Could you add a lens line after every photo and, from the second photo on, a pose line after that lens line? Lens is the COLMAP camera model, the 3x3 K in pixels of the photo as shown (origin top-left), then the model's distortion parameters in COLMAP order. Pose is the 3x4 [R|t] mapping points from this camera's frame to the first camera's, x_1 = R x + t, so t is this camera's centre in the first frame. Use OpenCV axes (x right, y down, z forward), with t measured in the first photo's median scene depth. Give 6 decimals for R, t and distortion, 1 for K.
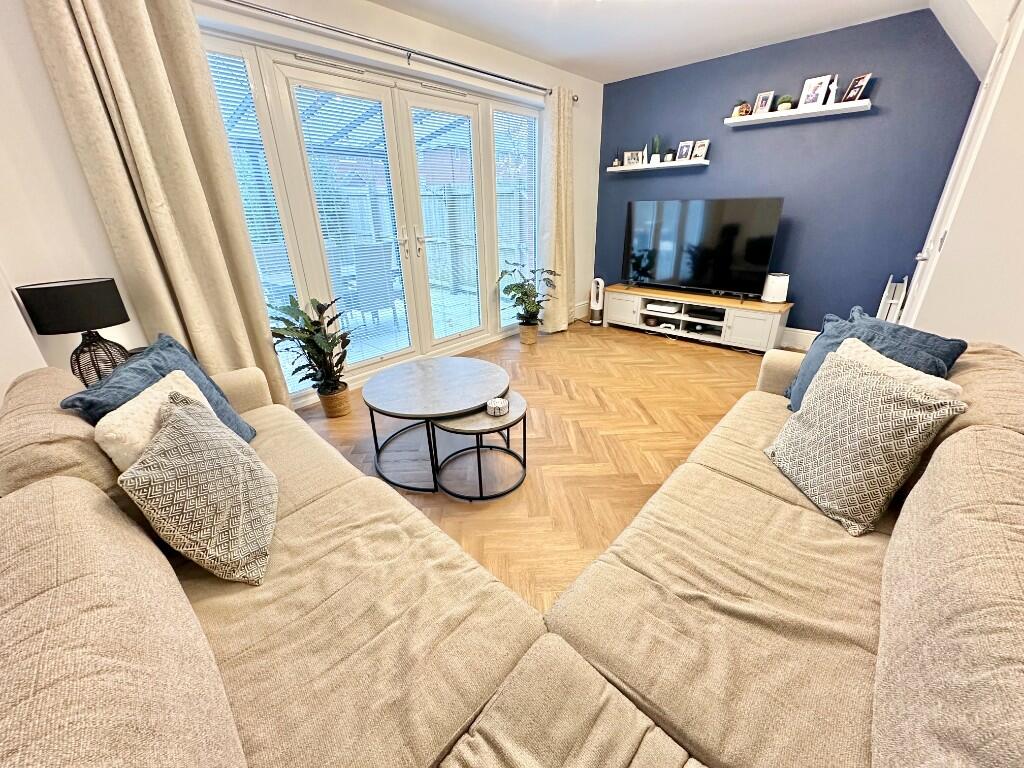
lens RADIAL K [[408.7, 0, 515.7], [0, 408.7, 381.7], [0, 0, 1]] dist [-0.000616, 0.000070]
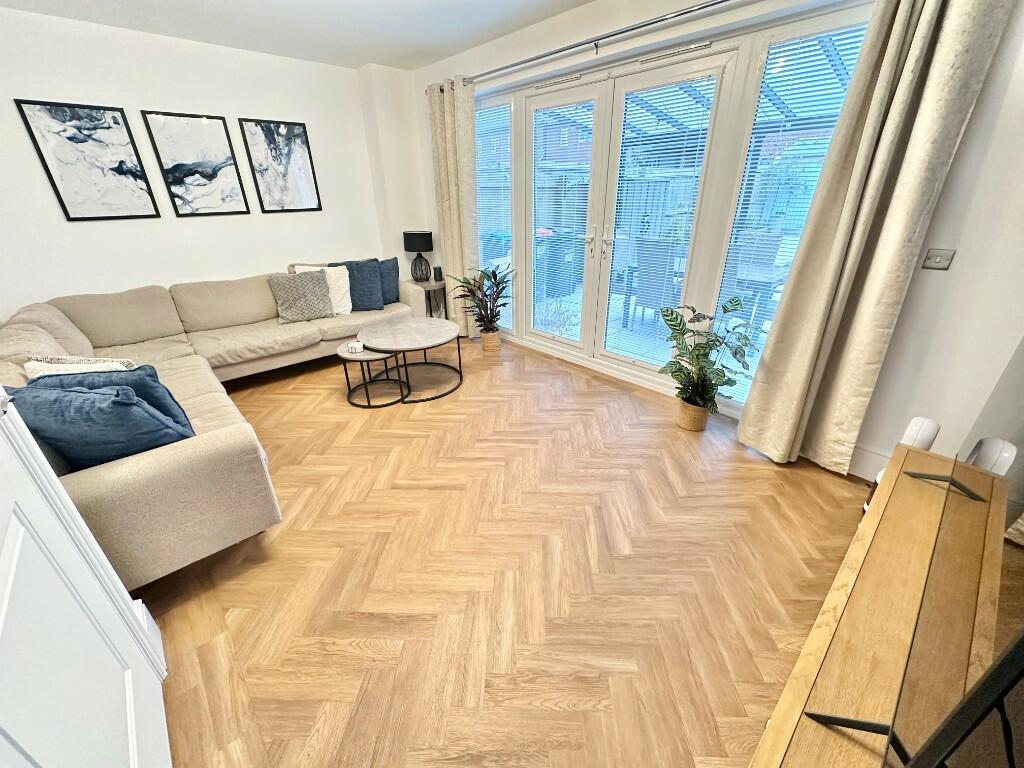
lens RADIAL K [[408.7, 0, 514.5], [0, 408.7, 387.6], [0, 0, 1]] dist [-0.000616, 0.000070]
pose [[-0.090888, 0.437254, -0.894734, 0.926227], [-0.394585, 0.809105, 0.435490, -0.488214], [0.914353, 0.392629, 0.098996, 1.031069]]
